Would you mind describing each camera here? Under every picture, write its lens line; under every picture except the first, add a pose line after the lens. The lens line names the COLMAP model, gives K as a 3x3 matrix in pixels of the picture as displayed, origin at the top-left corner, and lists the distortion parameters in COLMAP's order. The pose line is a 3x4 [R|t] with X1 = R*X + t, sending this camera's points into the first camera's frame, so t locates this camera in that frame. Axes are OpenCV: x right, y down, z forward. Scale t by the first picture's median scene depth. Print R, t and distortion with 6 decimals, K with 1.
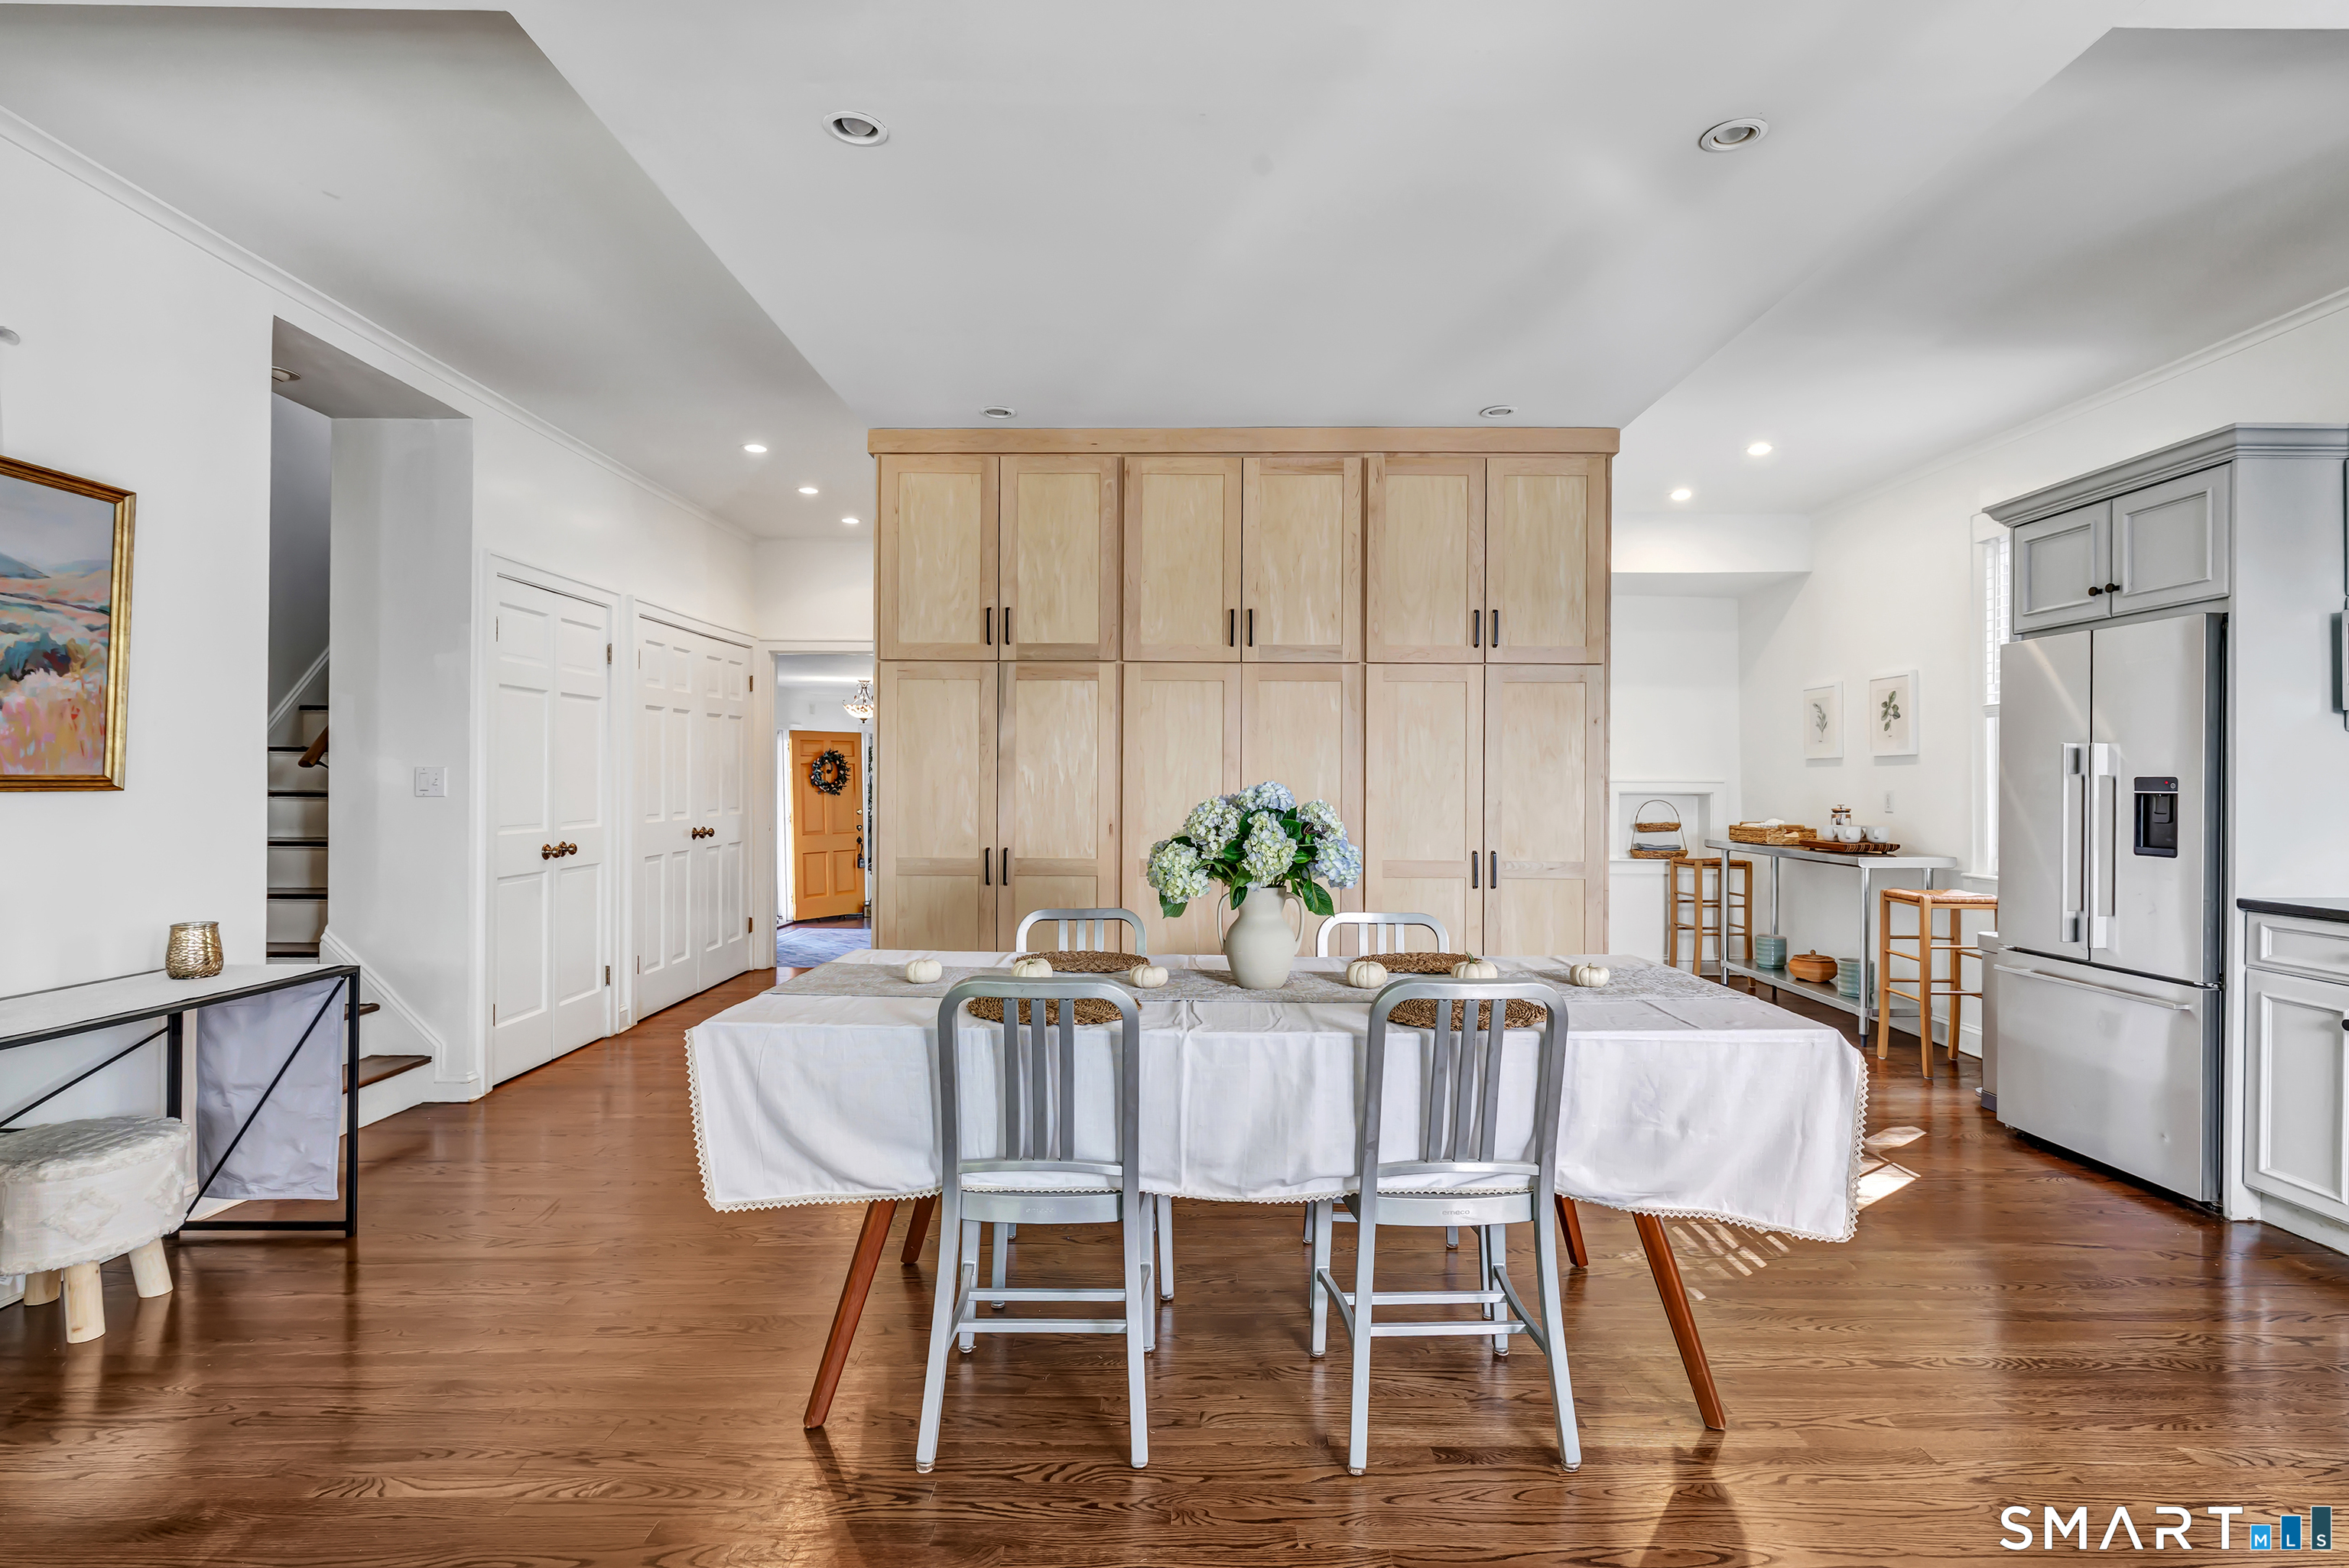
lens RADIAL K [[1176.6, 0, 1184.4], [0, 1176.6, 783.8], [0, 0, 1]] dist [-0.000251, -0.000036]
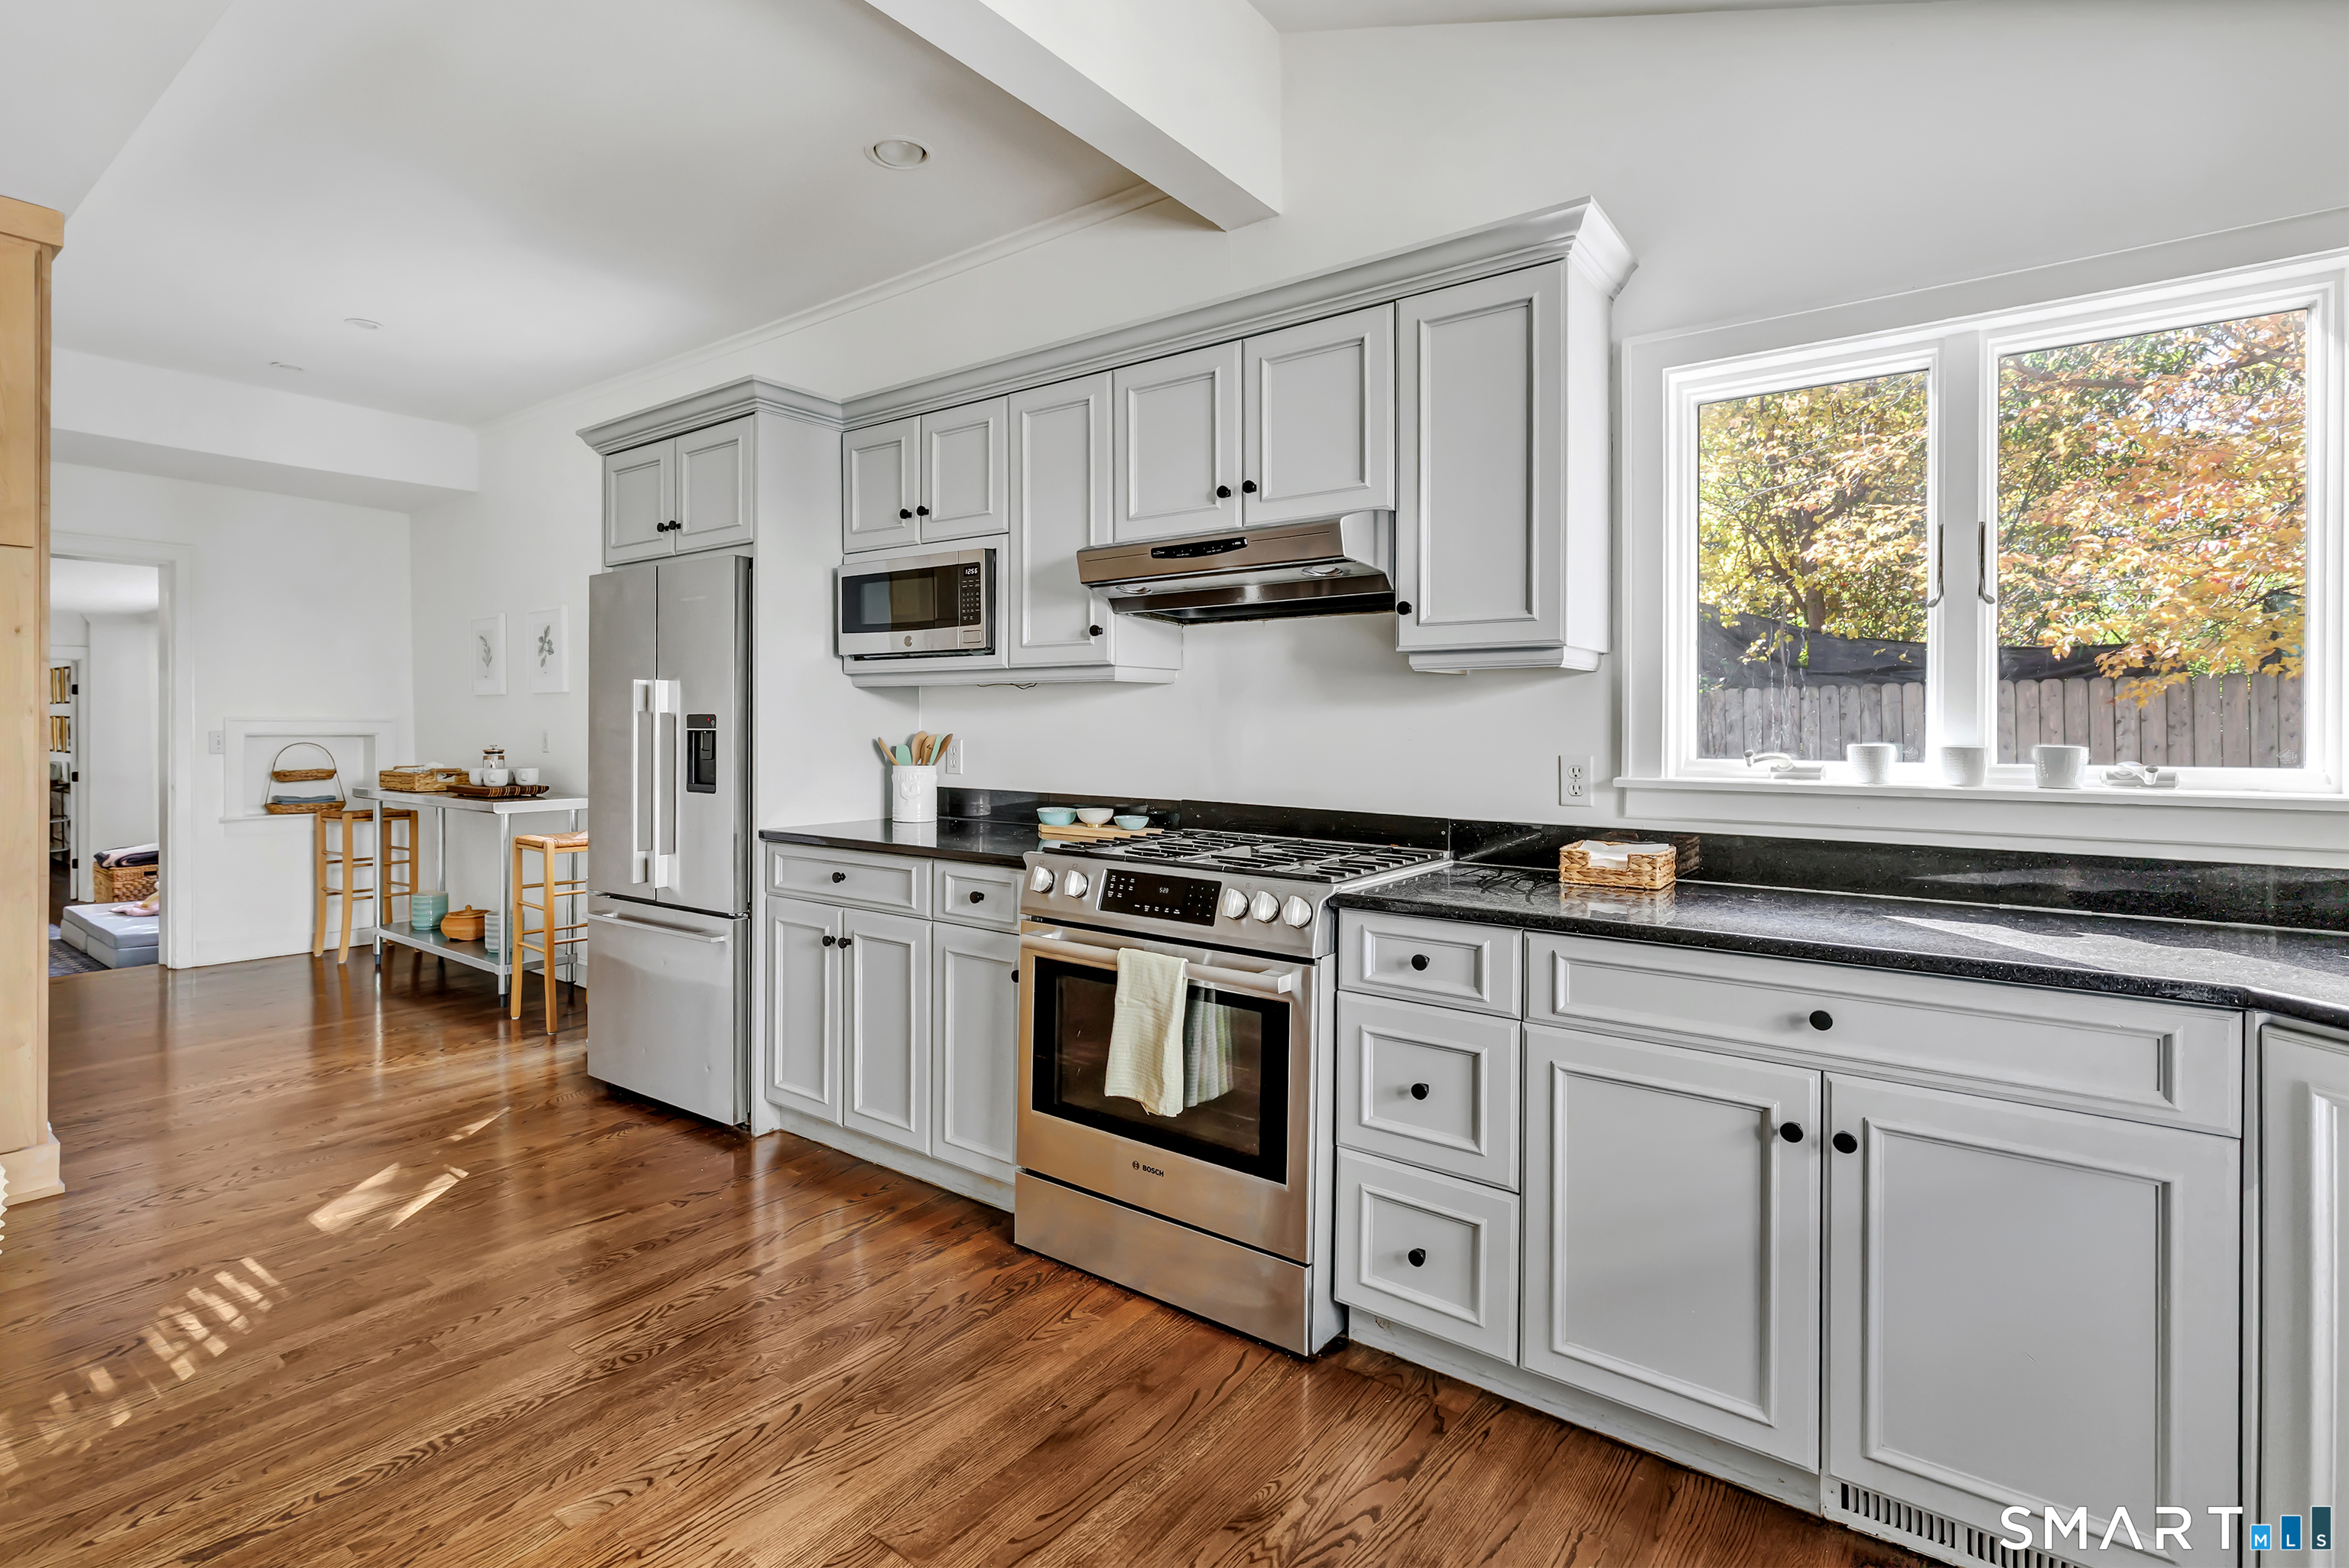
lens RADIAL K [[1122.8, 0, 1108.5], [0, 1122.8, 728.1], [0, 0, 1]] dist [0.000154, 0.000818]
pose [[0.628143, -0.004951, 0.778082, 0.283218], [0.002451, 0.999987, 0.004384, 0.002567], [-0.778094, -0.000847, 0.628147, 0.115688]]
